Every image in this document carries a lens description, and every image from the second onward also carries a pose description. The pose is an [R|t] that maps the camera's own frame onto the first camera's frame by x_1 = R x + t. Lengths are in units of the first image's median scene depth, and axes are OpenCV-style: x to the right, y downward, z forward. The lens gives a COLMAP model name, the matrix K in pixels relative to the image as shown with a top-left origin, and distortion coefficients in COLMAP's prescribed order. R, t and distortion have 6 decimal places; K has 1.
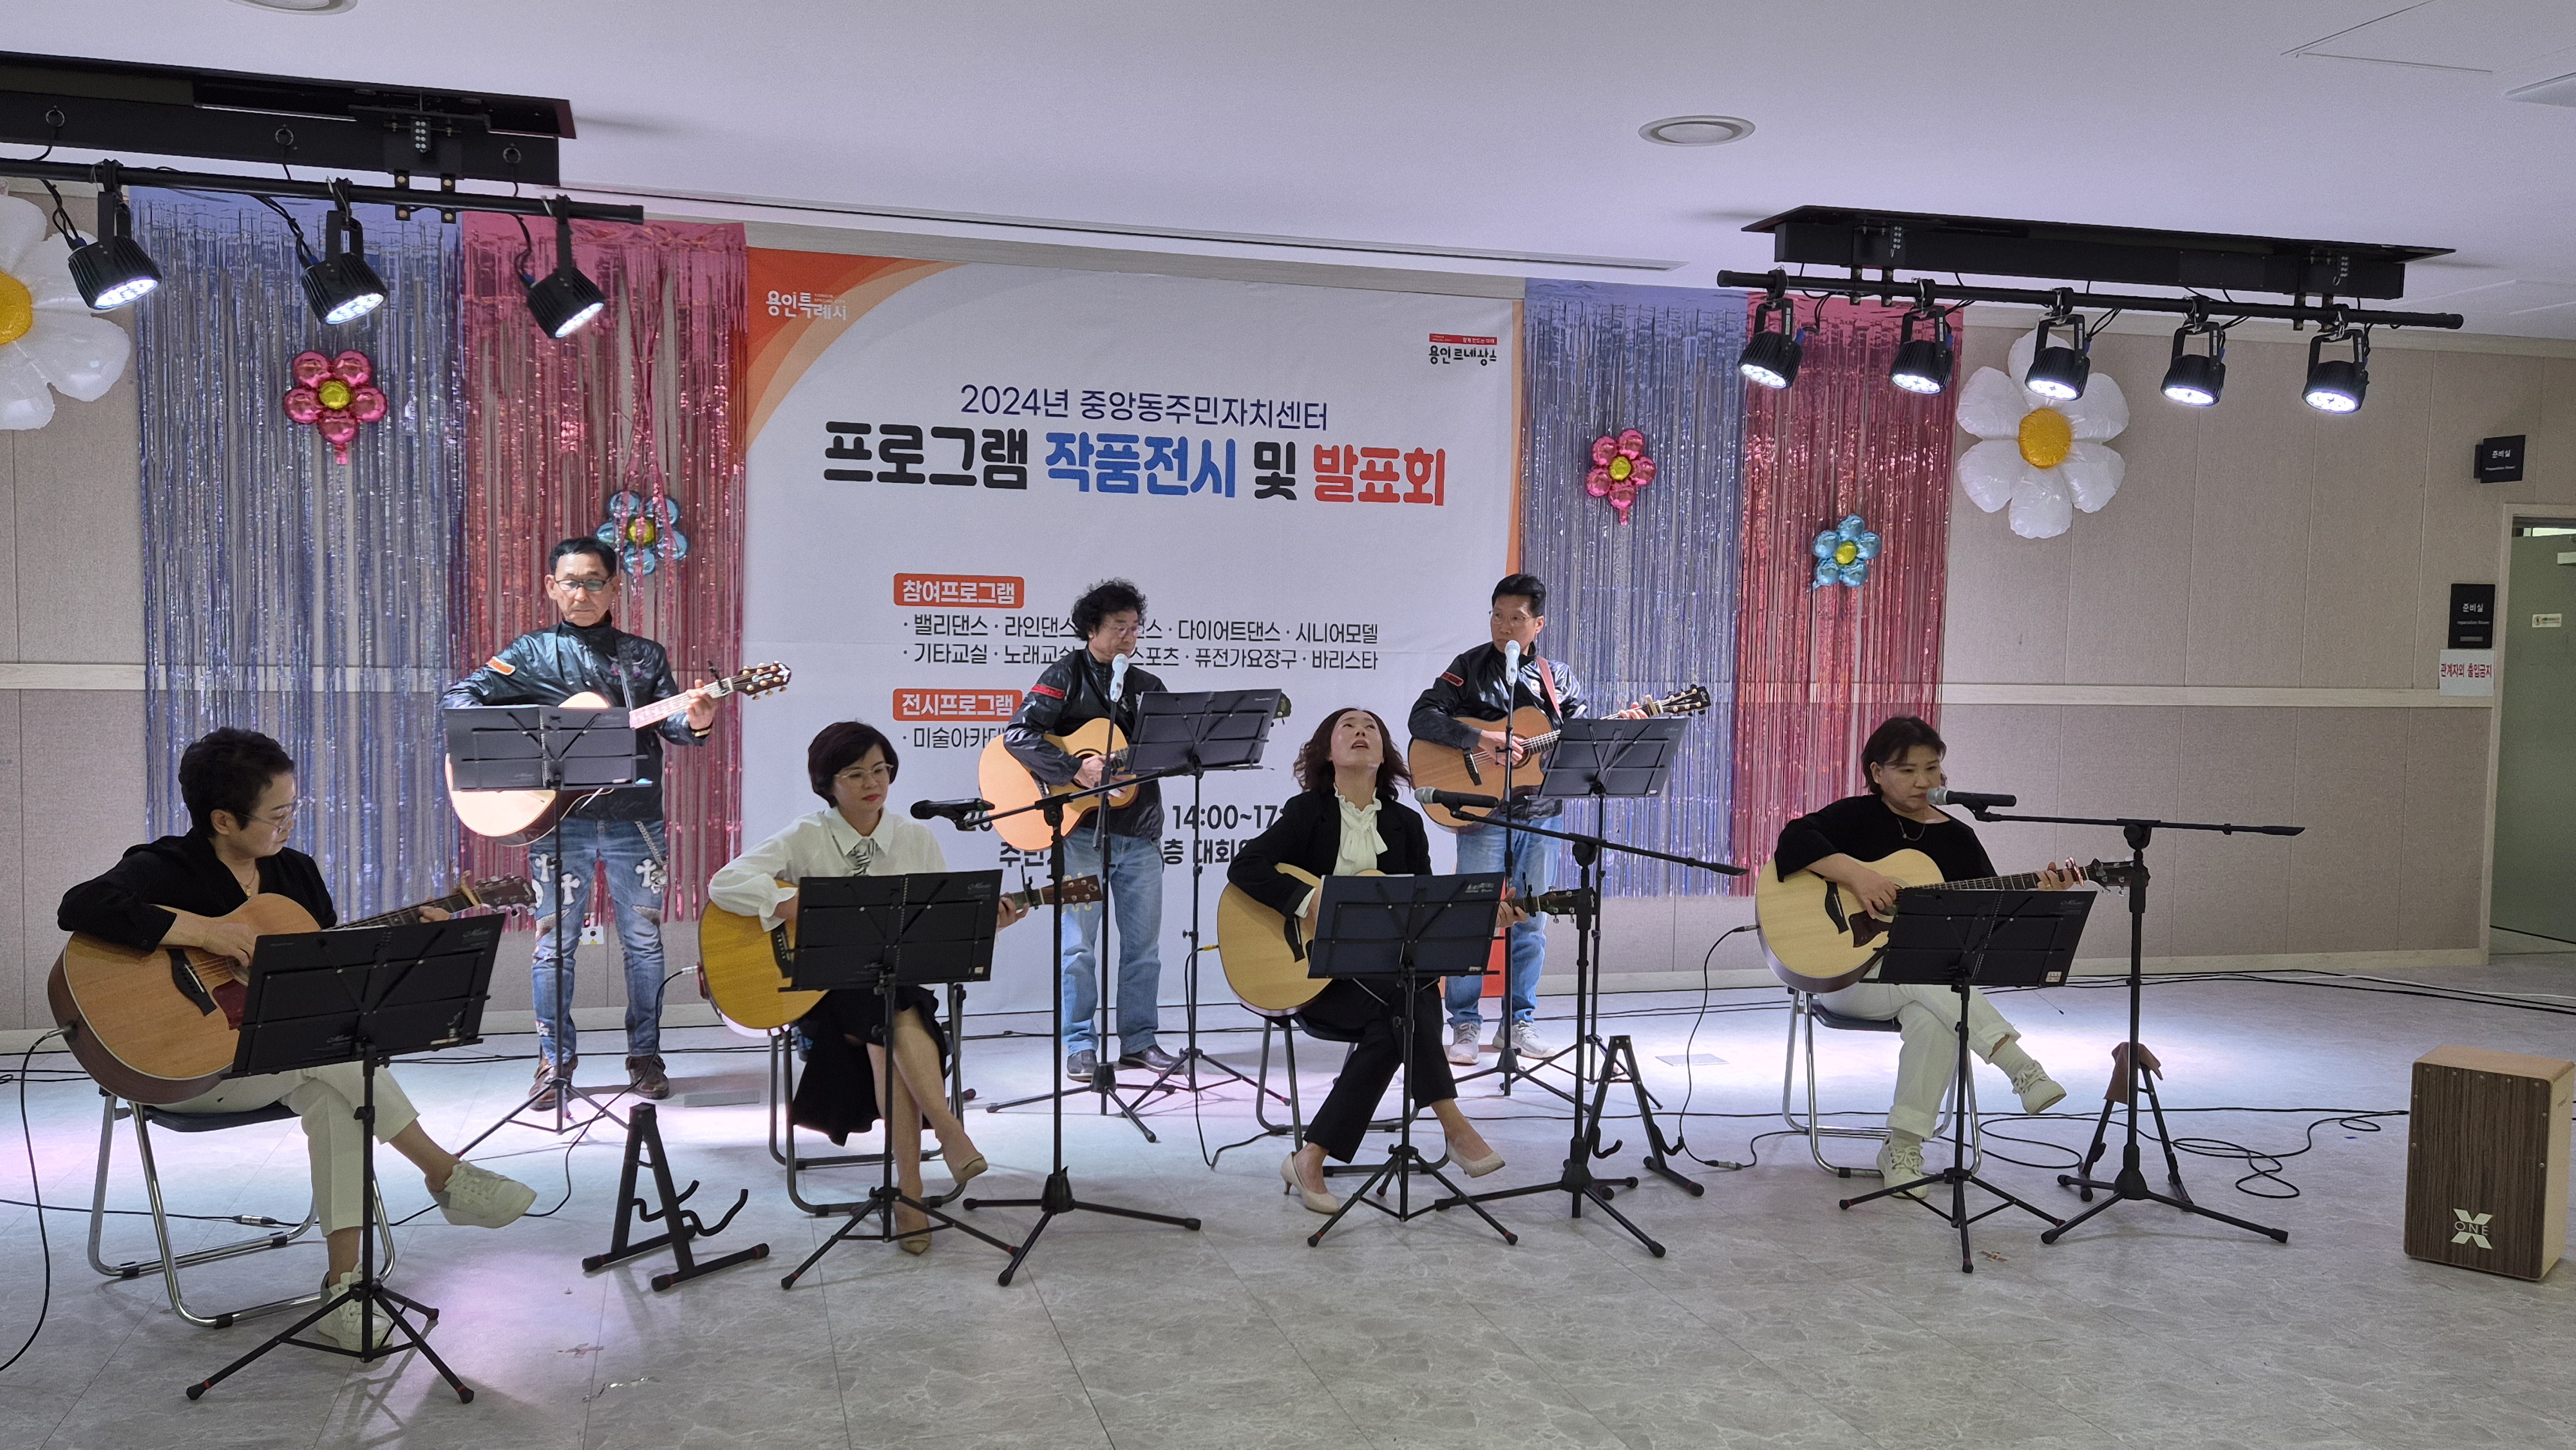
lens RADIAL K [[2019.0, 0, 1275.7], [0, 2019.0, 761.0], [0, 0, 1]] dist [0.107633, -0.107010]
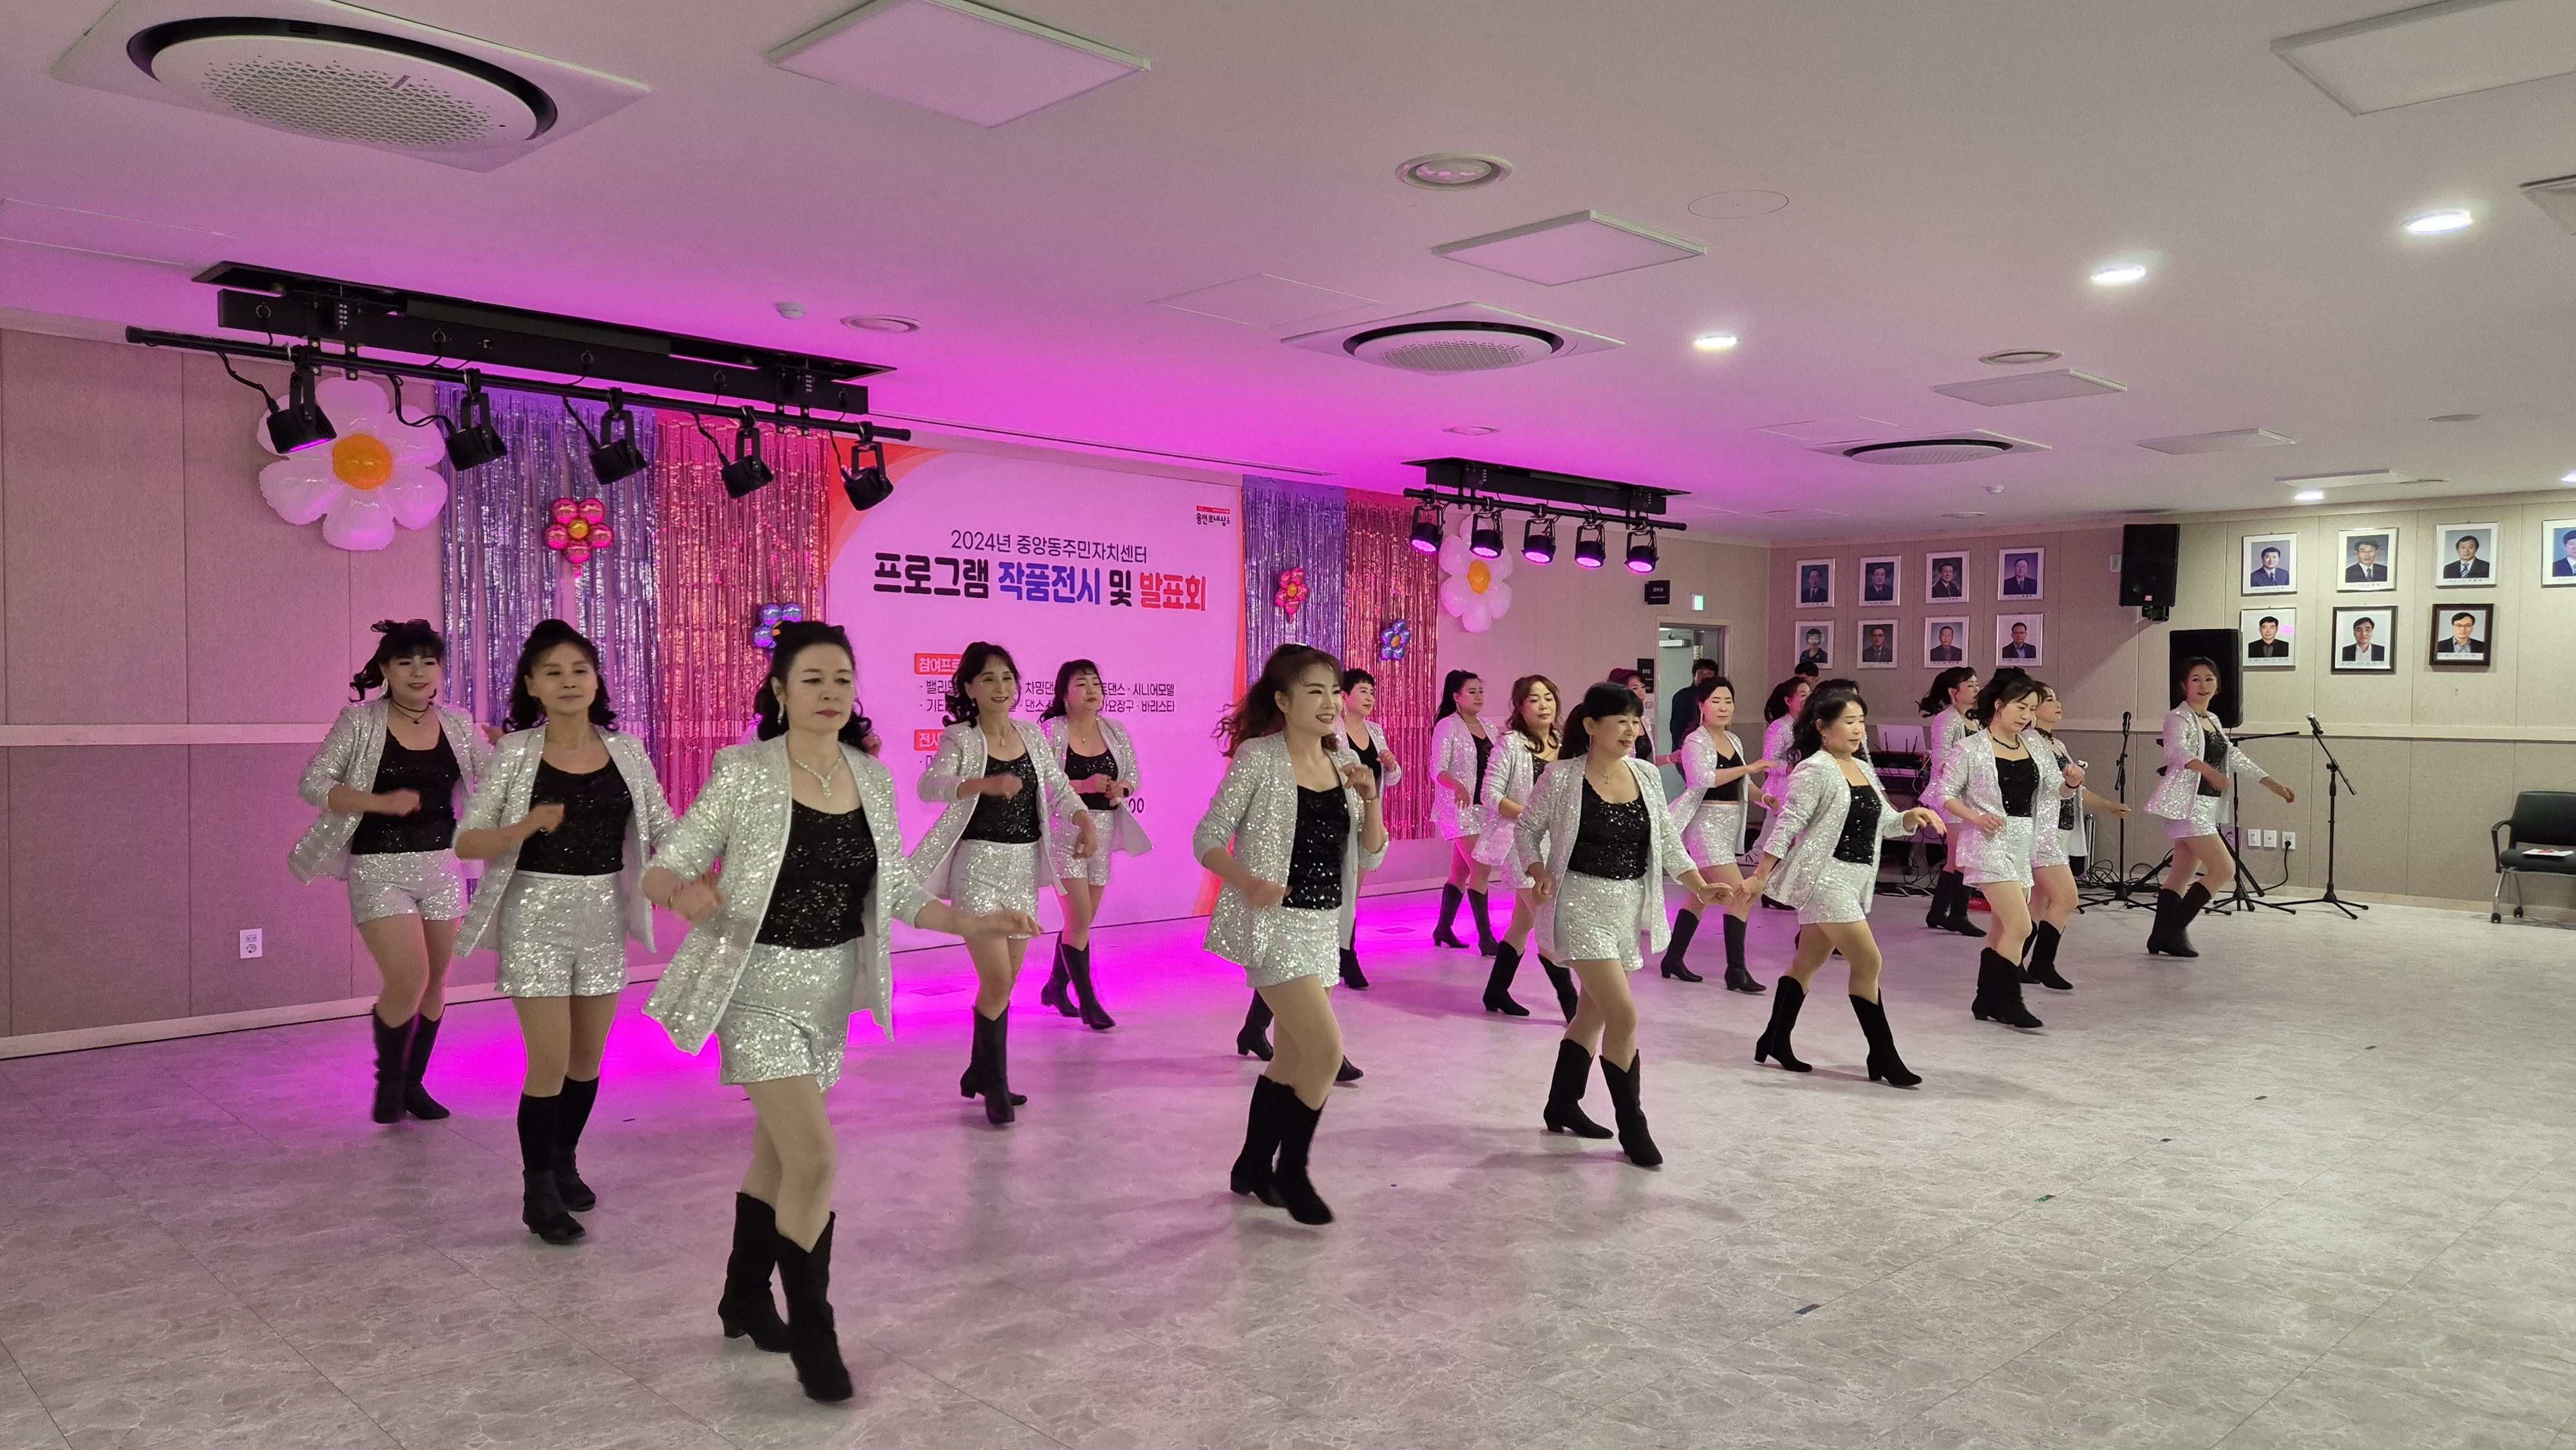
lens RADIAL K [[1699.8, 0, 1272.2], [0, 1699.8, 721.7], [0, 0, 1]] dist [0.089118, -0.079133]
pose [[0.882670, -0.017637, 0.469663, -0.543189], [0.036413, 0.998858, -0.030923, 0.007001], [-0.468581, 0.044397, 0.882304, -0.237045]]
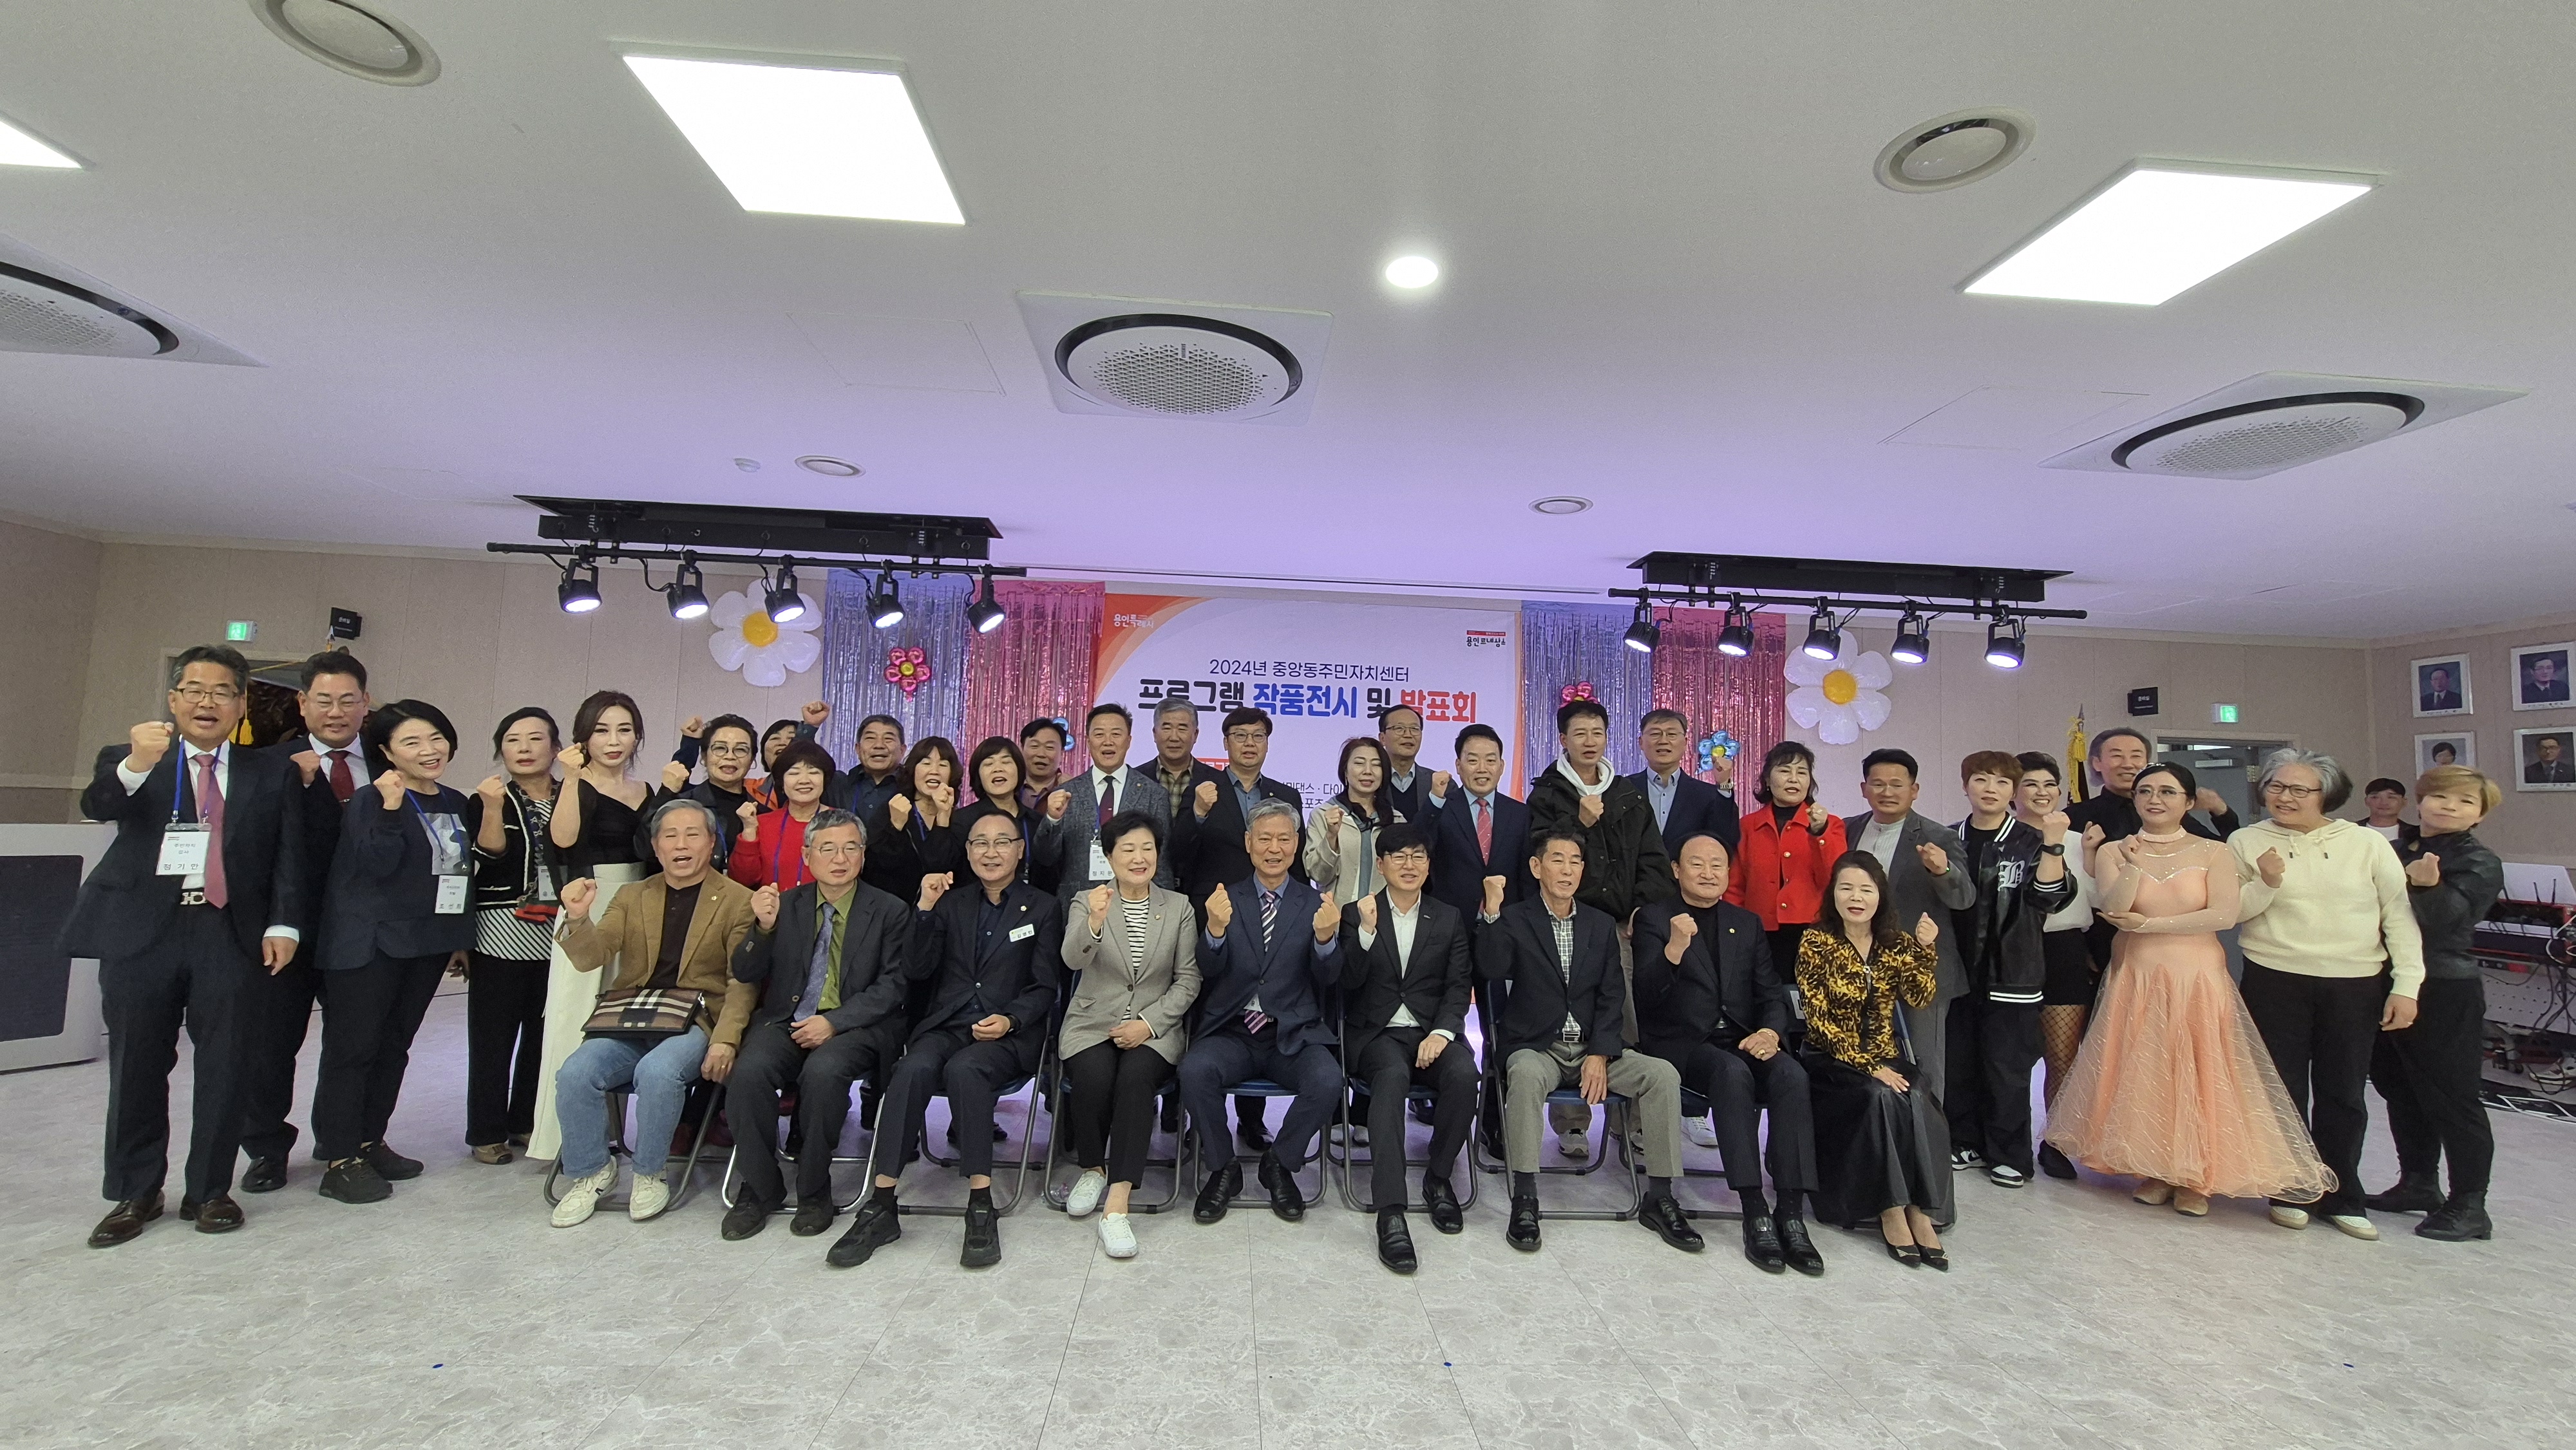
lens RADIAL K [[1056.2, 0, 1290.6], [0, 1056.2, 708.3], [0, 0, 1]] dist [0.000271, -0.000203]
pose [[0.977556, -0.004850, -0.210620, 0.127761], [-0.030689, 0.985793, -0.165136, 0.022269], [0.208429, 0.167894, 0.963519, 0.062740]]
